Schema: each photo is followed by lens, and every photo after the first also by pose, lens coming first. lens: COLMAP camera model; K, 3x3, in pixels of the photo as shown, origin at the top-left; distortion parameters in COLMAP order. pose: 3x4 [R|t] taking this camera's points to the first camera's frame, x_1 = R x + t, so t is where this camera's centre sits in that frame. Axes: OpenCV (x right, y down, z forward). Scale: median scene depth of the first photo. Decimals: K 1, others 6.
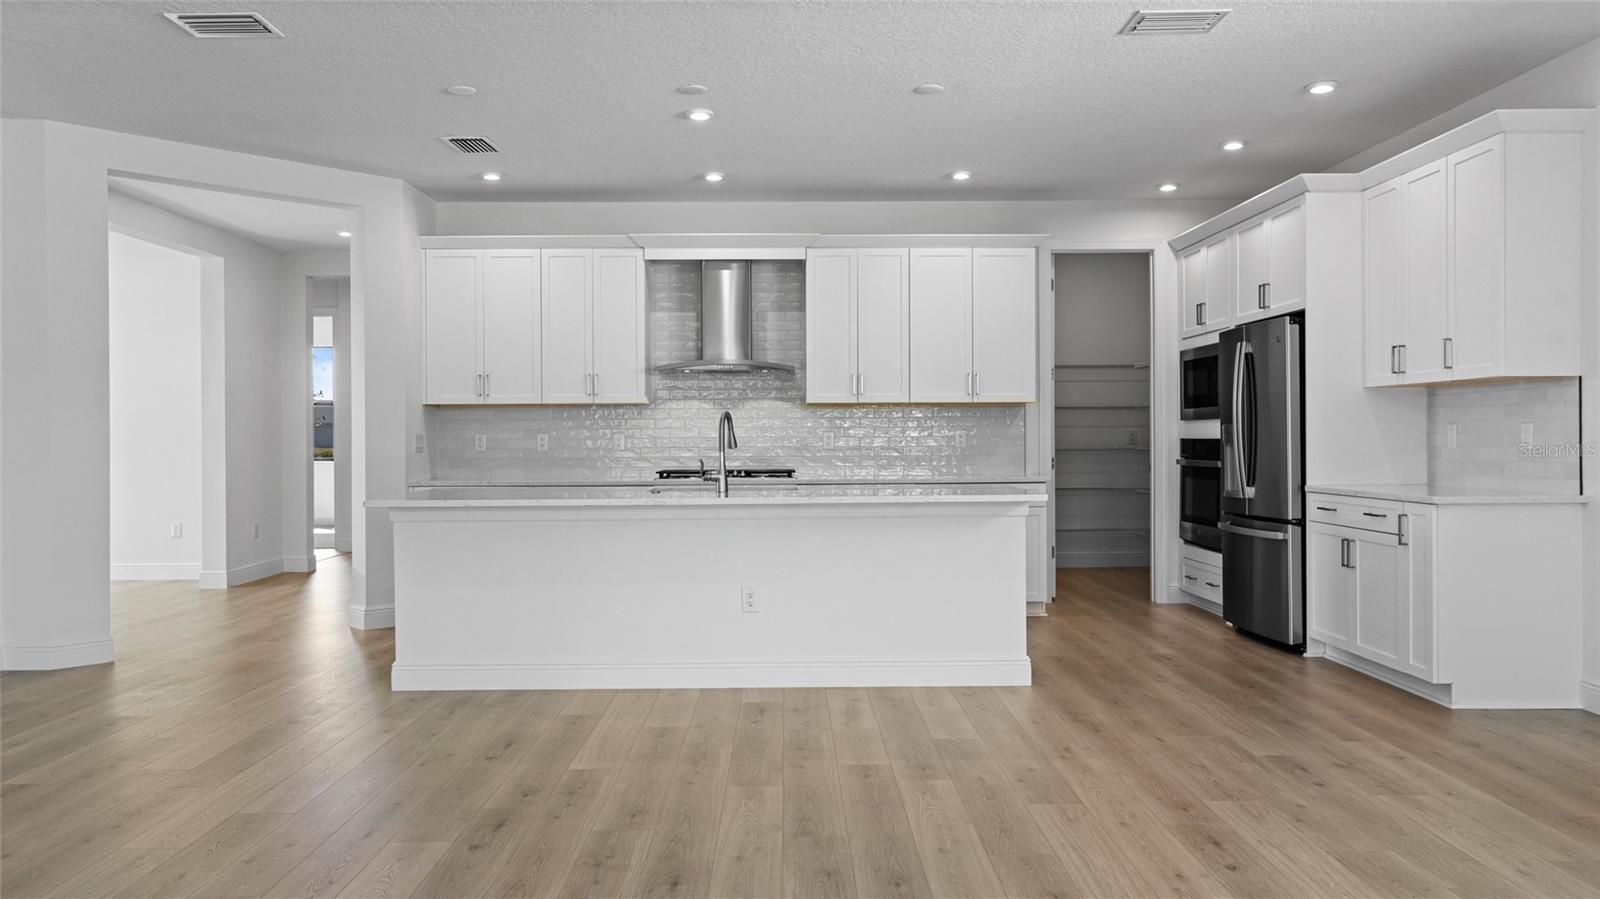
lens RADIAL K [[1143.4, 0, 794.9], [0, 1143.4, 450.6], [0, 0, 1]] dist [-0.000084, 0.002891]
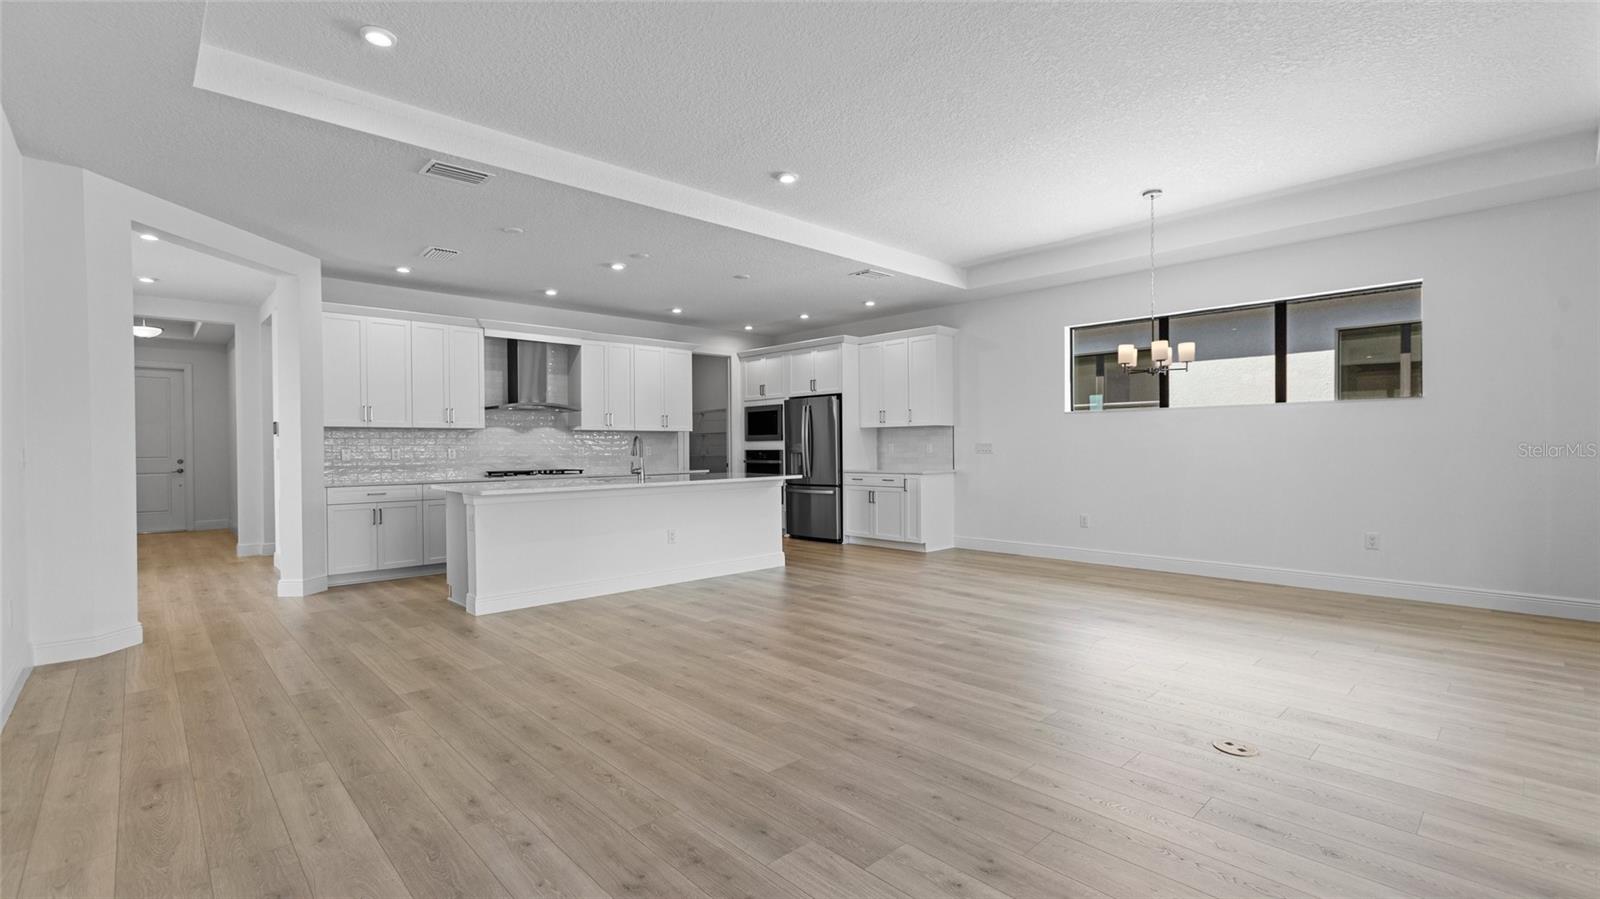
lens RADIAL K [[712.8, 0, 796.2], [0, 712.8, 461.1], [0, 0, 1]] dist [0.001859, 0.000030]
pose [[0.728776, -0.014983, 0.684588, -0.495625], [0.013340, 0.999882, 0.007682, 0.000610], [-0.684622, 0.003534, 0.728889, 0.011493]]
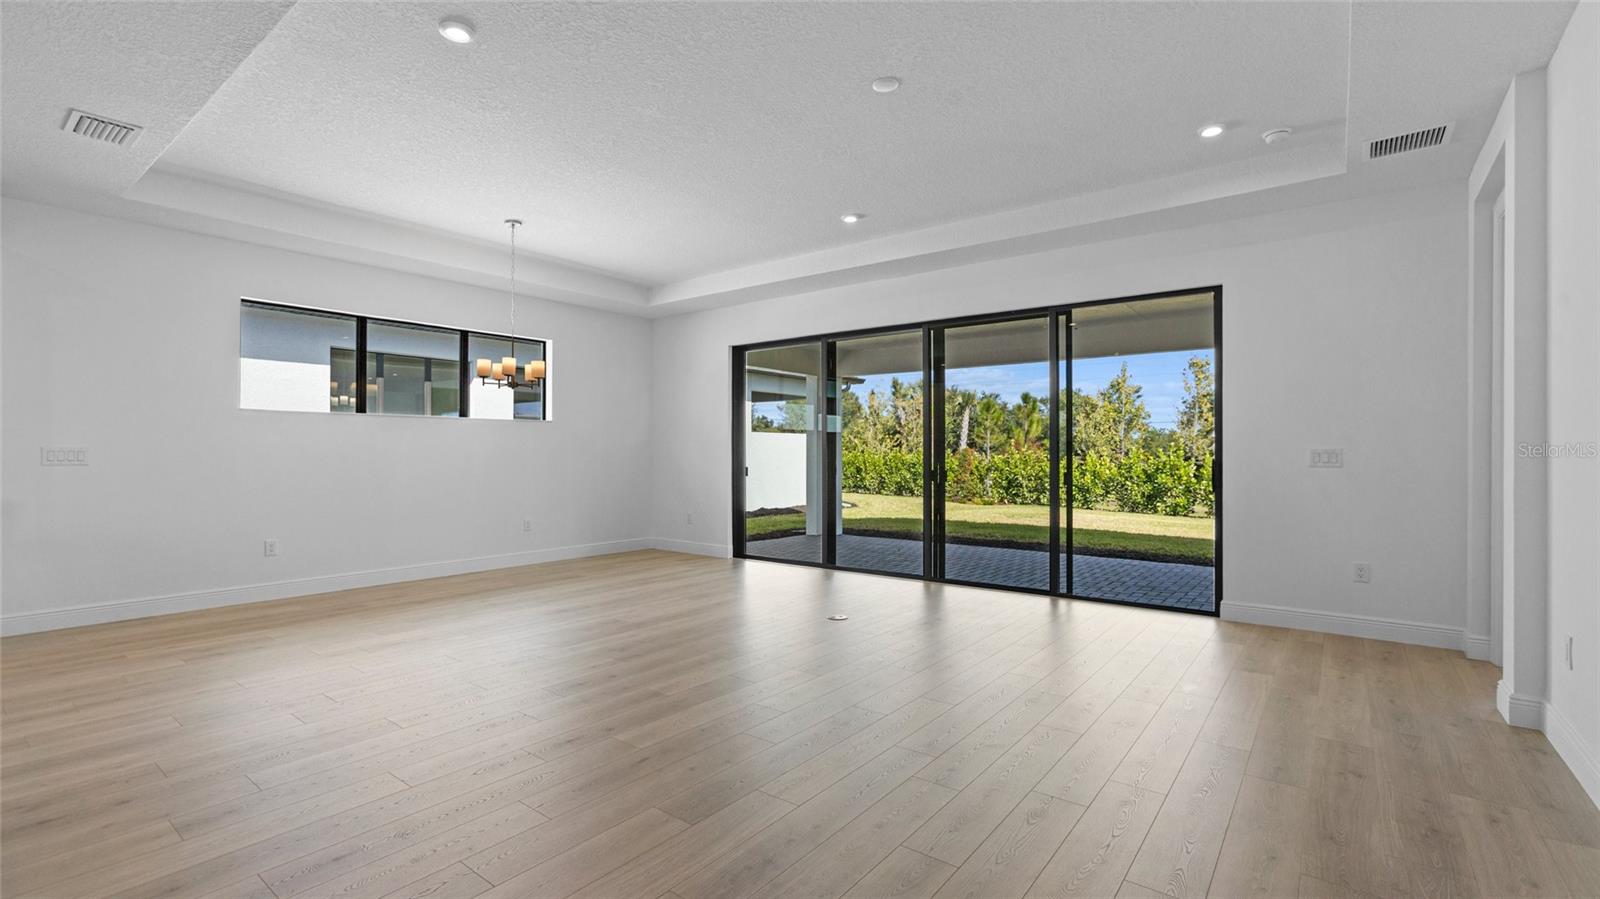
lens RADIAL K [[712.8, 0, 791.9], [0, 712.8, 446.2], [0, 0, 1]] dist [0.001859, 0.000030]
pose [[-0.786332, 0.010290, 0.617718, -0.463684], [0.011388, 0.999933, -0.002160, -0.006800], [-0.617699, 0.005336, -0.786397, 0.701560]]
